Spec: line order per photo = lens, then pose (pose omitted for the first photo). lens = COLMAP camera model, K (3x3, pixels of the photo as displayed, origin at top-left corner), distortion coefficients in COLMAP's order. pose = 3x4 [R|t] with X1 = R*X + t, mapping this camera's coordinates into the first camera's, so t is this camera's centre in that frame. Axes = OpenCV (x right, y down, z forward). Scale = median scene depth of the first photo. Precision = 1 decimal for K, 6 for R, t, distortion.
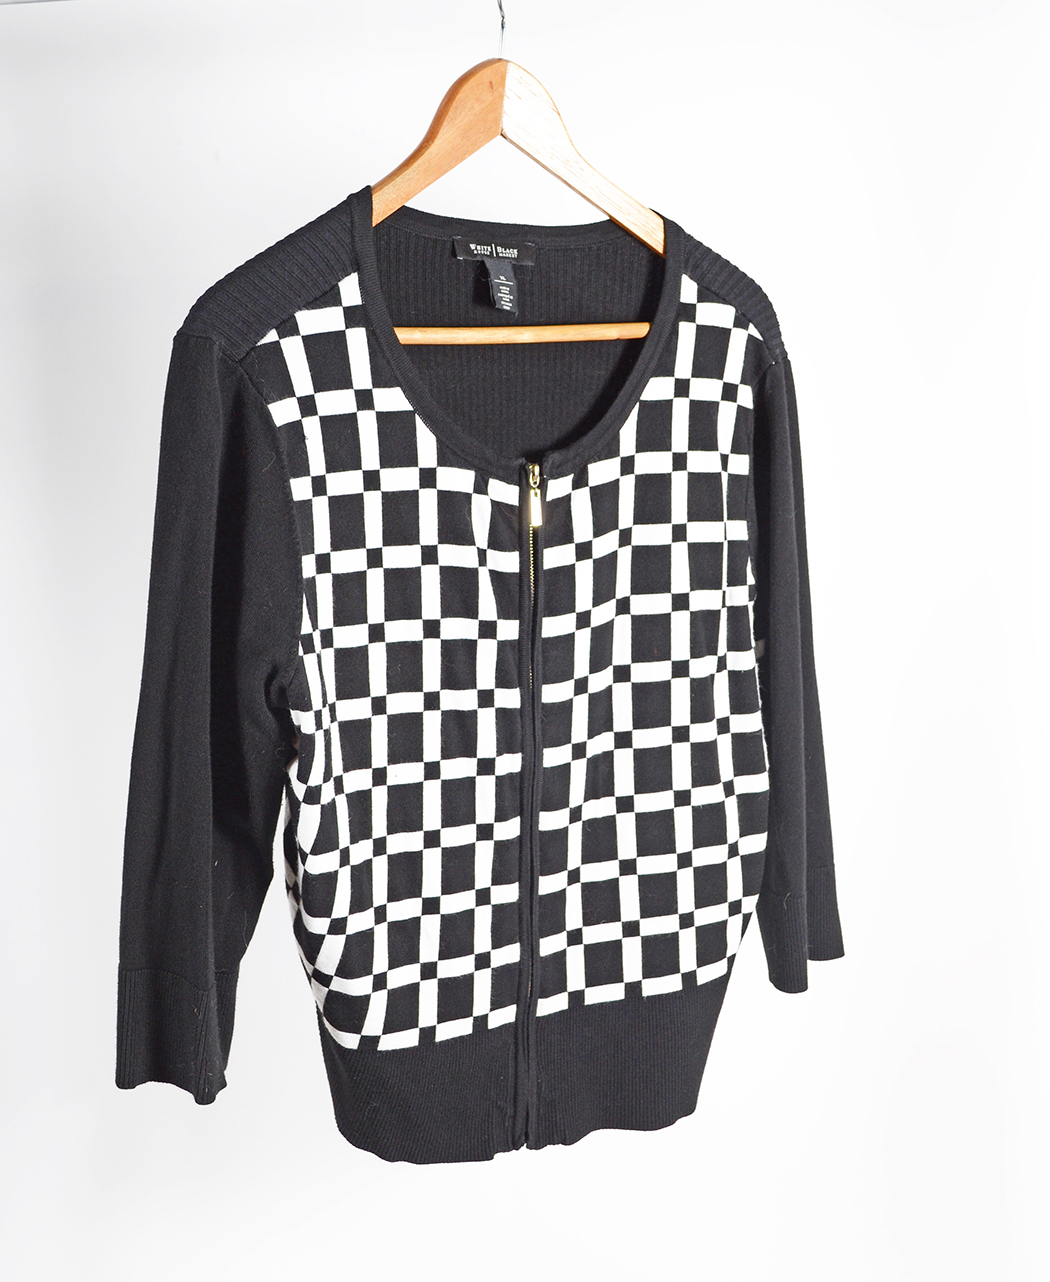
lens RADIAL K [[1873.6, 0, 525.4], [0, 1873.6, 640.8], [0, 0, 1]] dist [-0.013920, 0.000000]
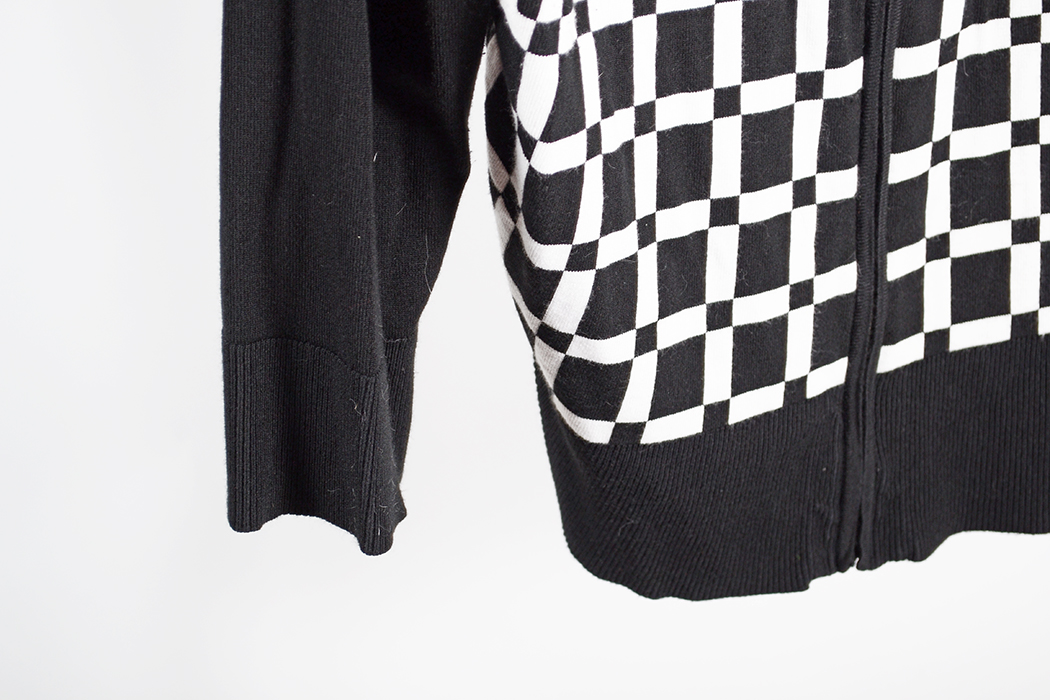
lens RADIAL K [[2176.2, 0, 525.0], [0, 2176.2, 350.1], [0, 0, 1]] dist [0.025942, 0.000000]
pose [[0.998237, -0.015494, -0.057301, -0.075188], [0.029058, 0.969312, 0.244111, 0.011771], [0.051760, -0.245345, 0.968053, 0.307527]]
